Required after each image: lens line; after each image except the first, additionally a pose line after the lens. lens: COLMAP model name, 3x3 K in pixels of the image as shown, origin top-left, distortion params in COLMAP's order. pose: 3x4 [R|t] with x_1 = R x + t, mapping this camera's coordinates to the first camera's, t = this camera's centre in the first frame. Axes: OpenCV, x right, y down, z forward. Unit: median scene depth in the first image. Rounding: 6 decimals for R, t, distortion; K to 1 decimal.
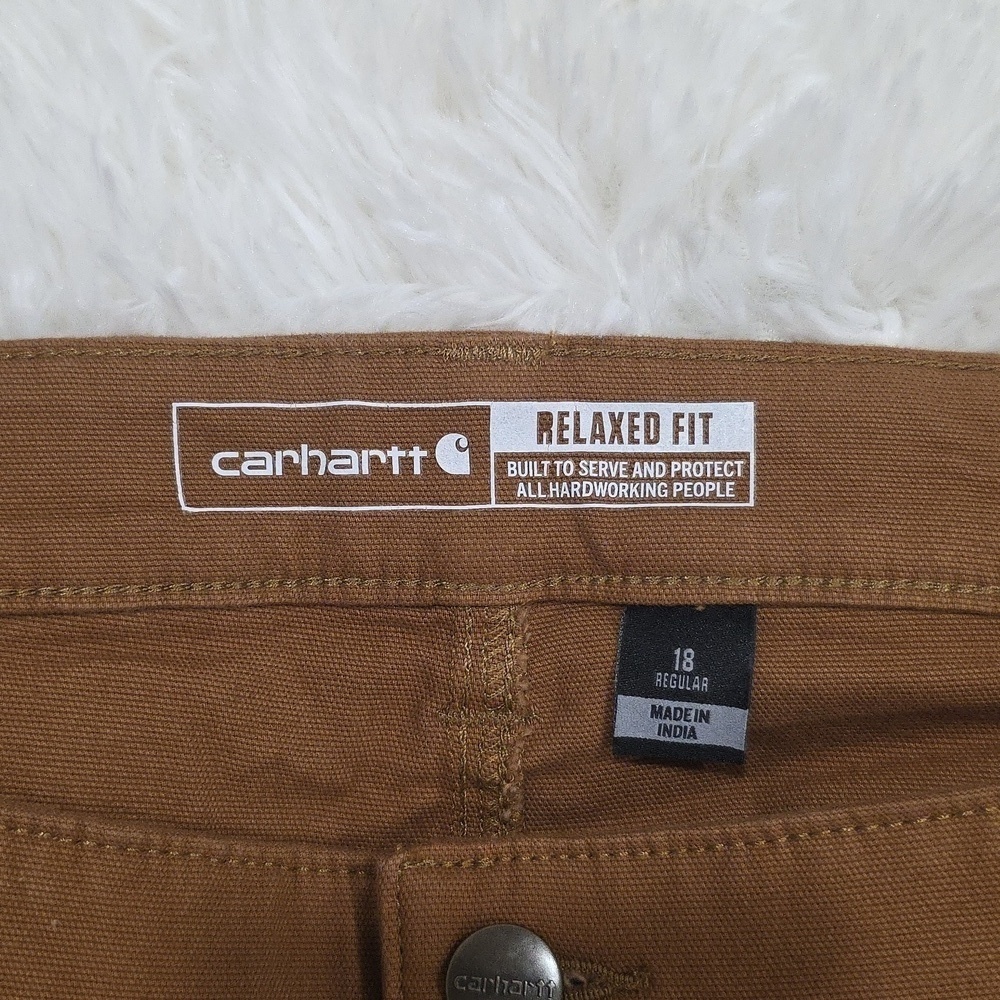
lens RADIAL K [[1793.6, 0, 501.2], [0, 1793.6, 500.4], [0, 0, 1]] dist [0.067984, 0.000000]
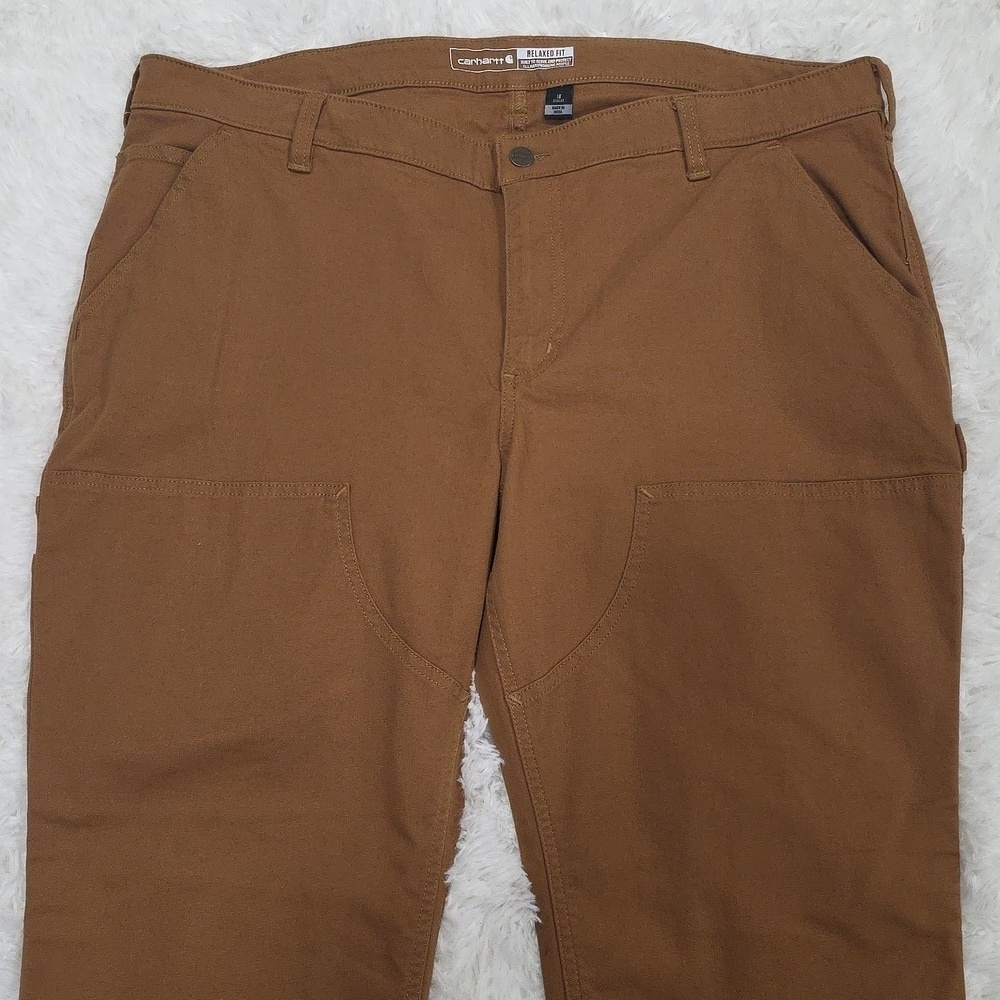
lens RADIAL K [[1793.6, 0, 499.3], [0, 1793.6, 499.7], [0, 0, 1]] dist [0.067984, 0.000000]
pose [[0.999802, -0.016444, -0.011185, -0.019042], [0.014341, 0.985792, -0.167358, 1.883301], [0.013778, 0.167164, 0.985833, -3.416870]]
